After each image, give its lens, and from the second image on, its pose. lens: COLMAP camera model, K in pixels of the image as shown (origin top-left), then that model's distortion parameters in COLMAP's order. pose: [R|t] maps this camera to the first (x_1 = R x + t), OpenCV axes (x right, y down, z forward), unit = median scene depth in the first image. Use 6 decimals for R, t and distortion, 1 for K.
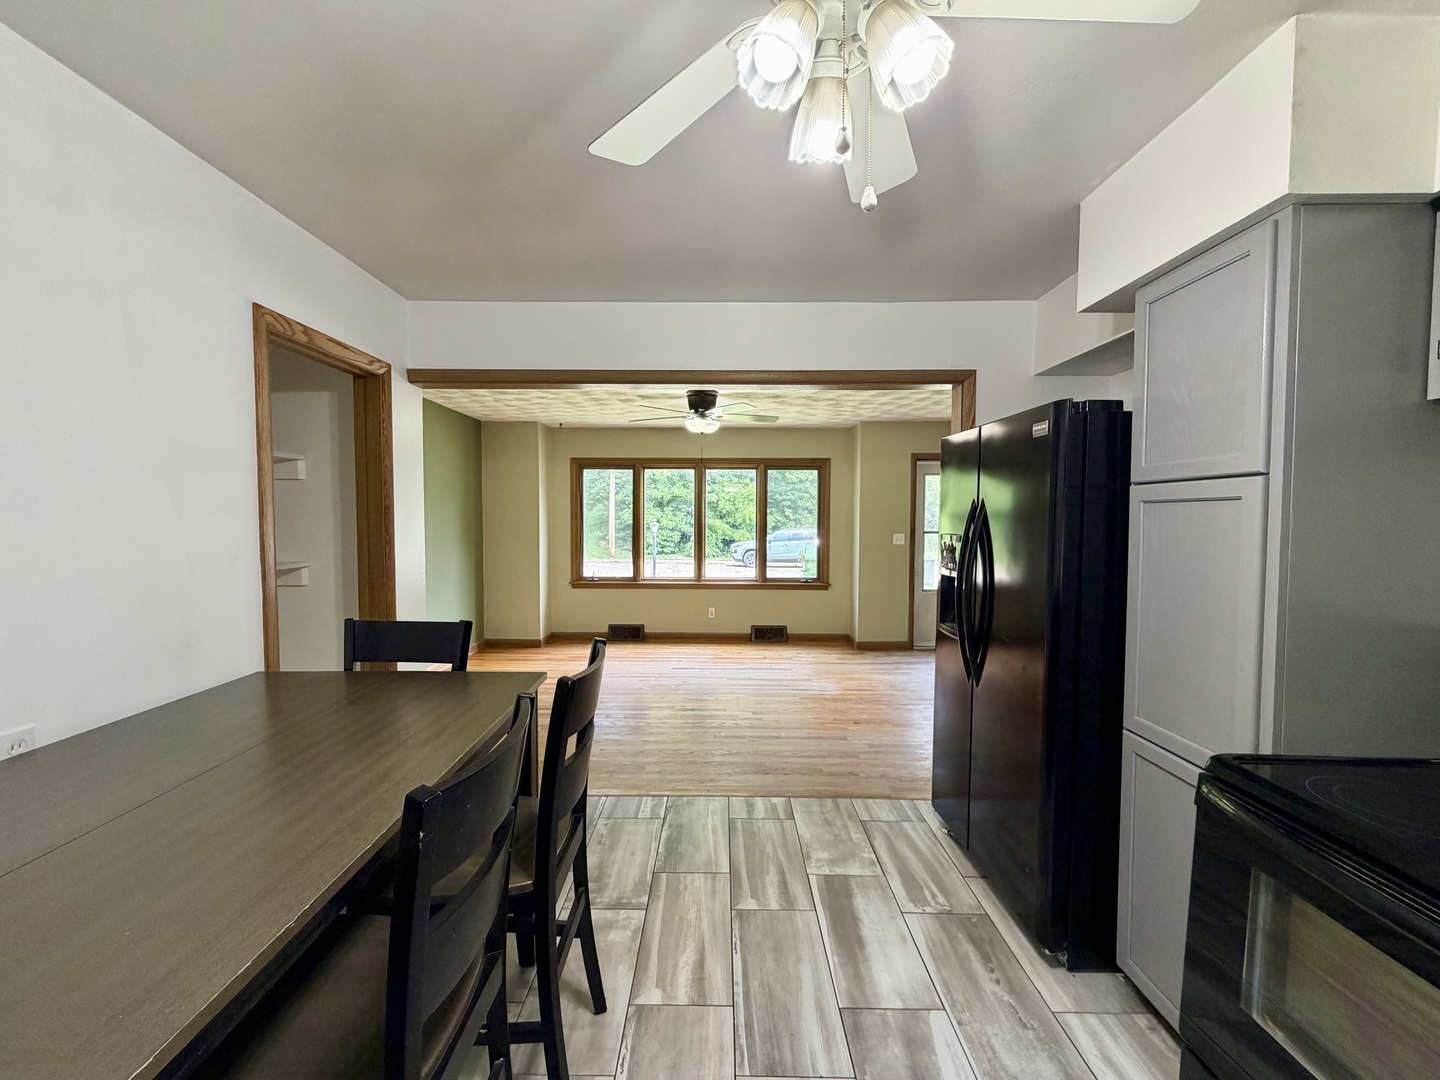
lens RADIAL K [[559.0, 0, 720.0], [0, 559.0, 540.0], [0, 0, 1]] dist [0.000411, 0.000130]
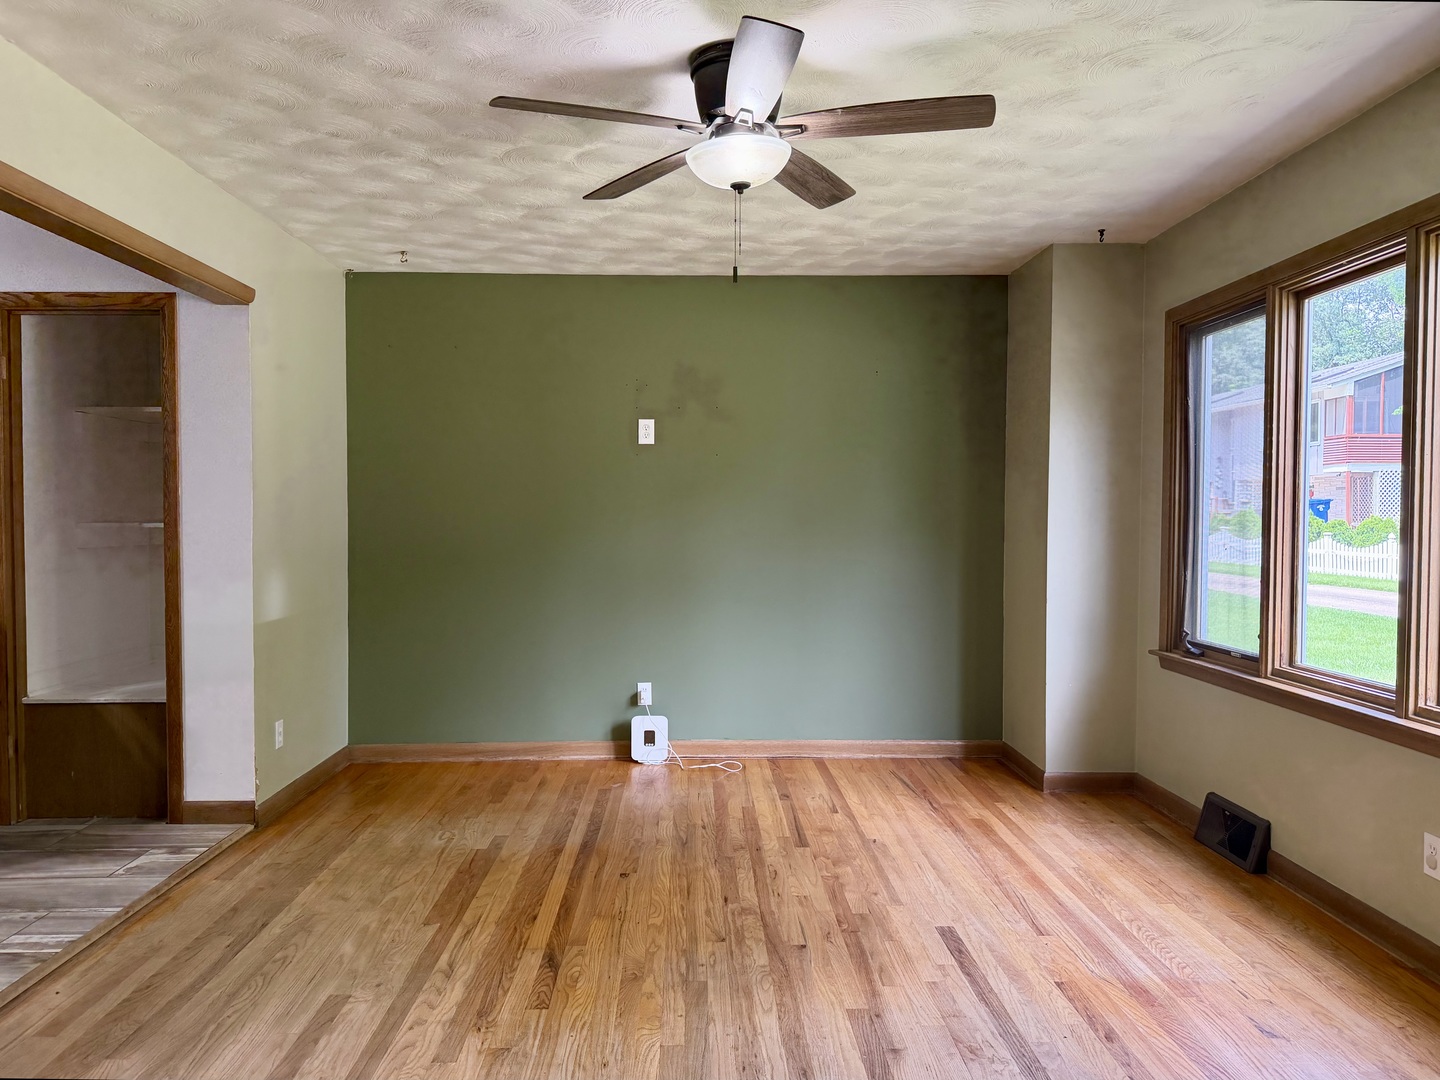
lens RADIAL K [[991.6, 0, 720.0], [0, 991.6, 540.0], [0, 0, 1]] dist [0.004563, 0.001606]
pose [[0.030286, 0.021516, -0.999310, 1.015162], [-0.046477, 0.998717, 0.020095, 0.006321], [0.998460, 0.045836, 0.031247, 1.818004]]
